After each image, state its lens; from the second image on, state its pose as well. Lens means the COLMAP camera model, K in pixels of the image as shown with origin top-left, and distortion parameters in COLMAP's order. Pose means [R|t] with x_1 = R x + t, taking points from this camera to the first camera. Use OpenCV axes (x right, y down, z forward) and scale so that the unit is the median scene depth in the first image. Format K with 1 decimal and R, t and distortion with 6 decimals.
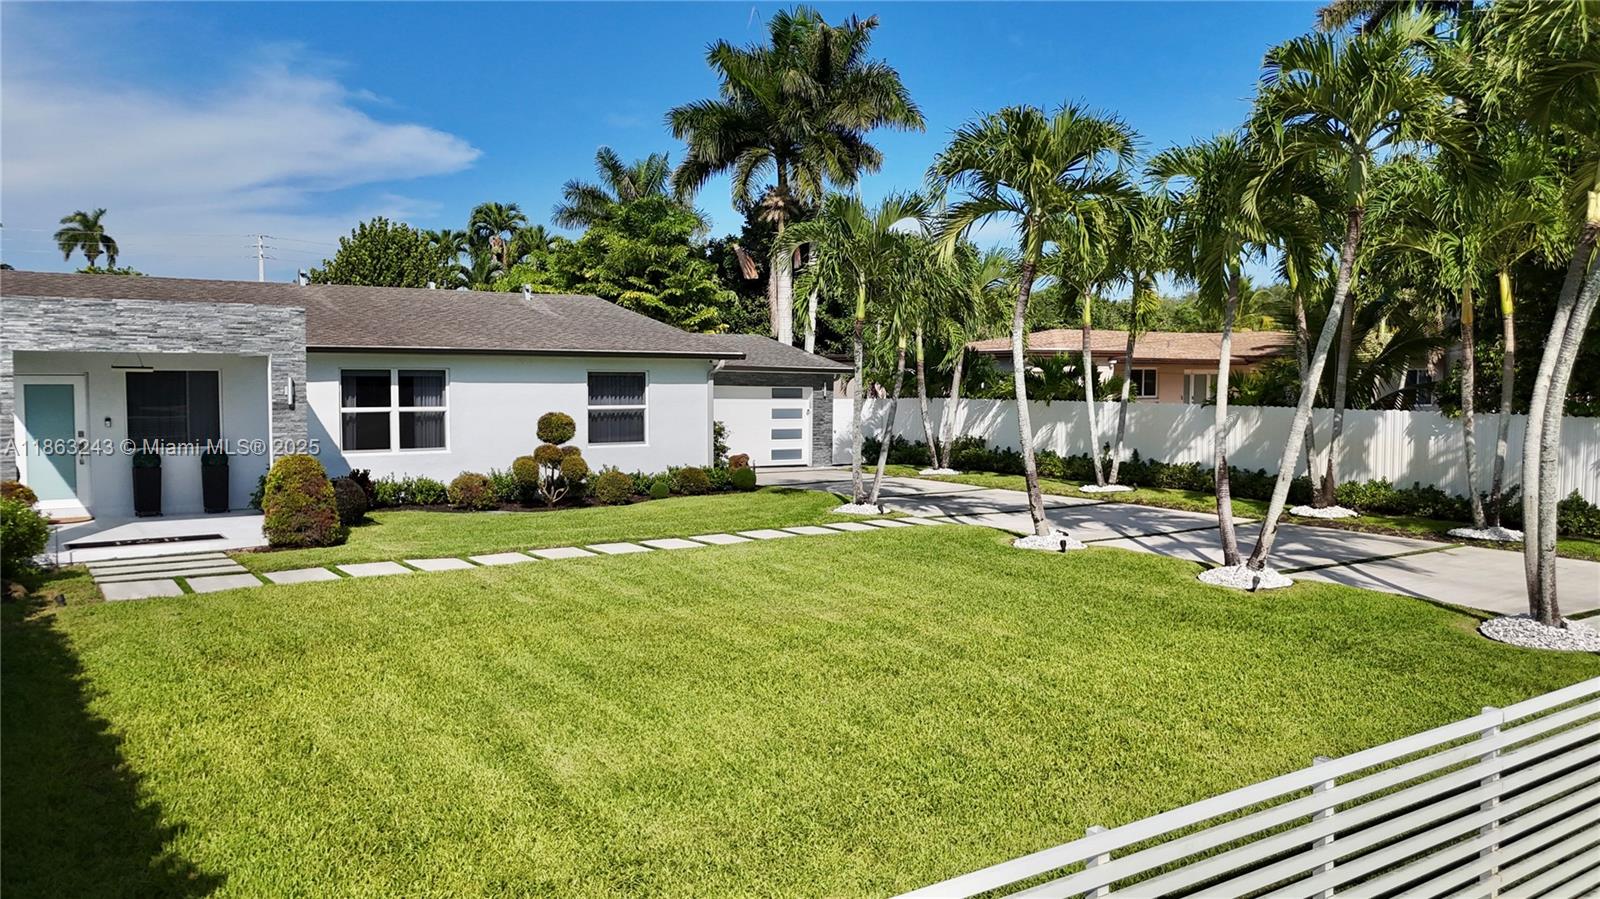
lens RADIAL K [[1156.6, 0, 800.0], [0, 1156.6, 449.5], [0, 0, 1]] dist [0.072001, -0.002098]
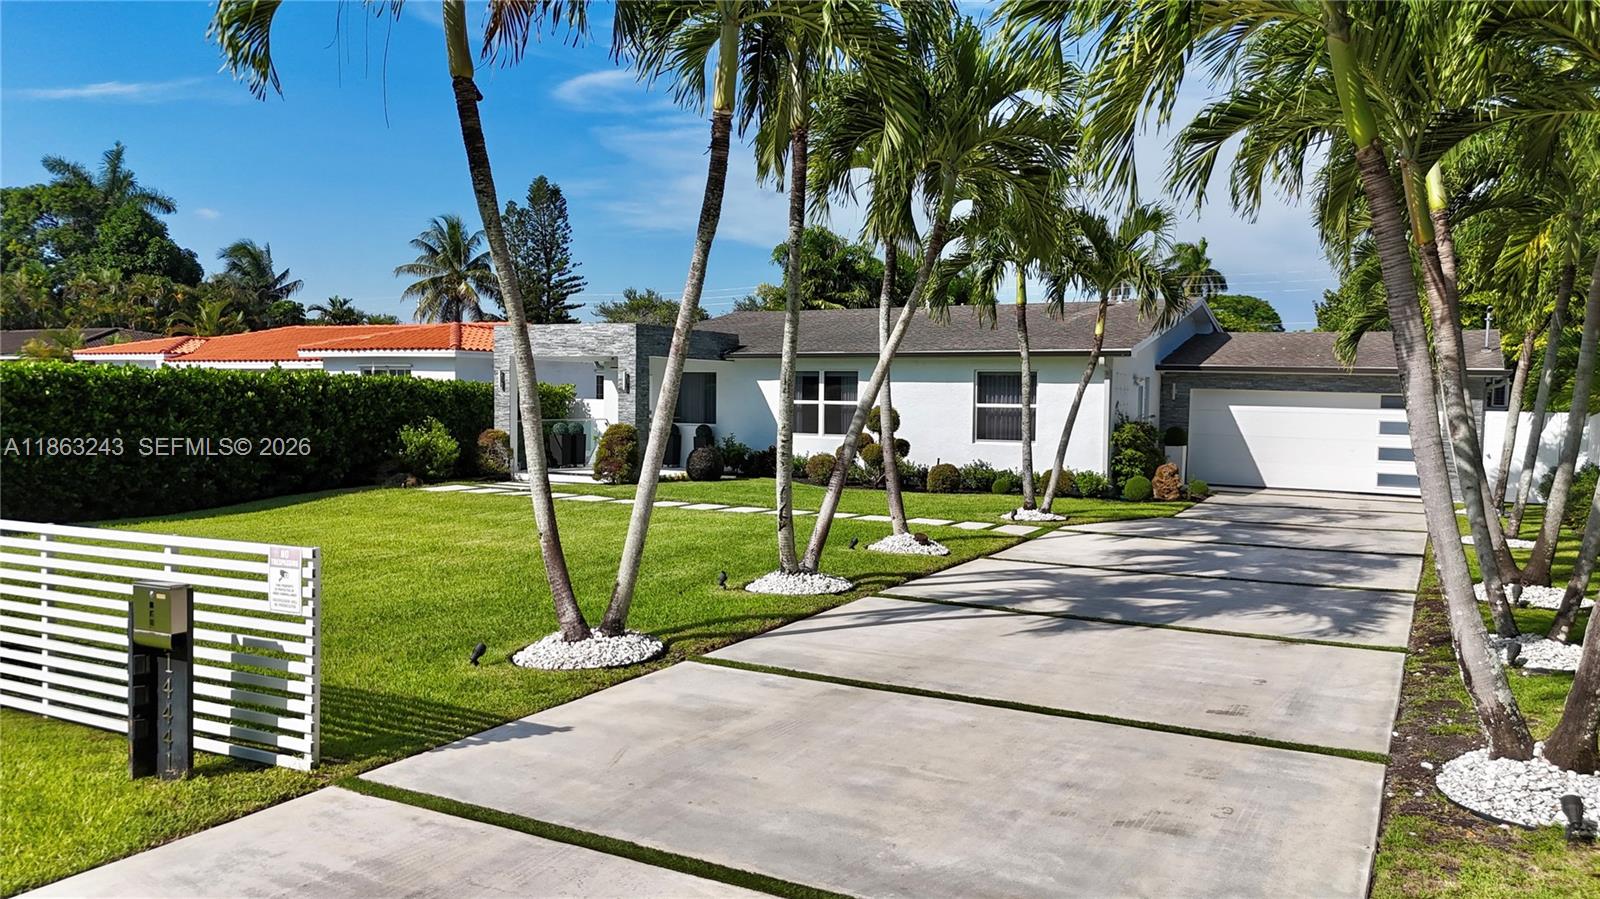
lens RADIAL K [[1156.6, 0, 800.0], [0, 1156.6, 449.5], [0, 0, 1]] dist [0.072001, -0.002098]
pose [[0.456208, 0.063717, -0.887589, 0.741609], [-0.066377, 0.997091, 0.037460, -0.028590], [0.887394, 0.041826, 0.459110, 0.407309]]
